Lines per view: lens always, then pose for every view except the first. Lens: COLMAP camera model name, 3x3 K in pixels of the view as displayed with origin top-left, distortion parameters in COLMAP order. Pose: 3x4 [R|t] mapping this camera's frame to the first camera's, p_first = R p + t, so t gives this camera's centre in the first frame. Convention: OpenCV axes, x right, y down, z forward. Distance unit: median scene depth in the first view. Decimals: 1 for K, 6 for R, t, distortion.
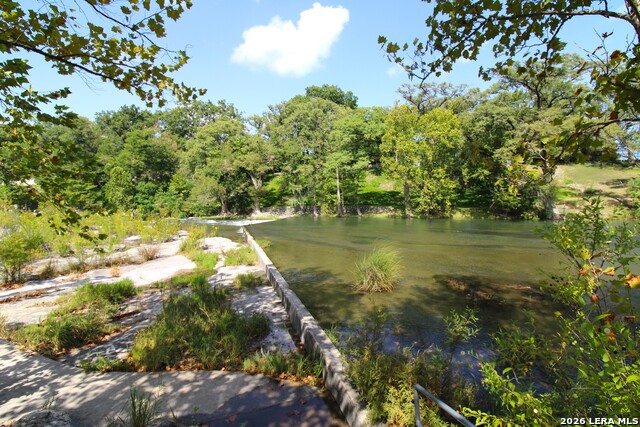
lens RADIAL K [[314.9, 0, 322.9], [0, 314.9, 215.2], [0, 0, 1]] dist [0.001682, -0.000046]
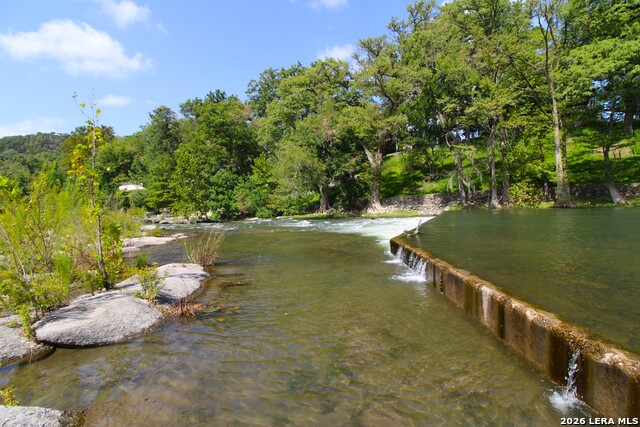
lens RADIAL K [[295.4, 0, 320.1], [0, 295.4, 213.8], [0, 0, 1]] dist [0.000275, 0.000005]
pose [[0.951038, -0.029162, -0.307694, -0.135582], [0.029502, 0.999558, -0.003546, 0.004959], [0.307661, -0.005705, 0.951479, 0.422157]]
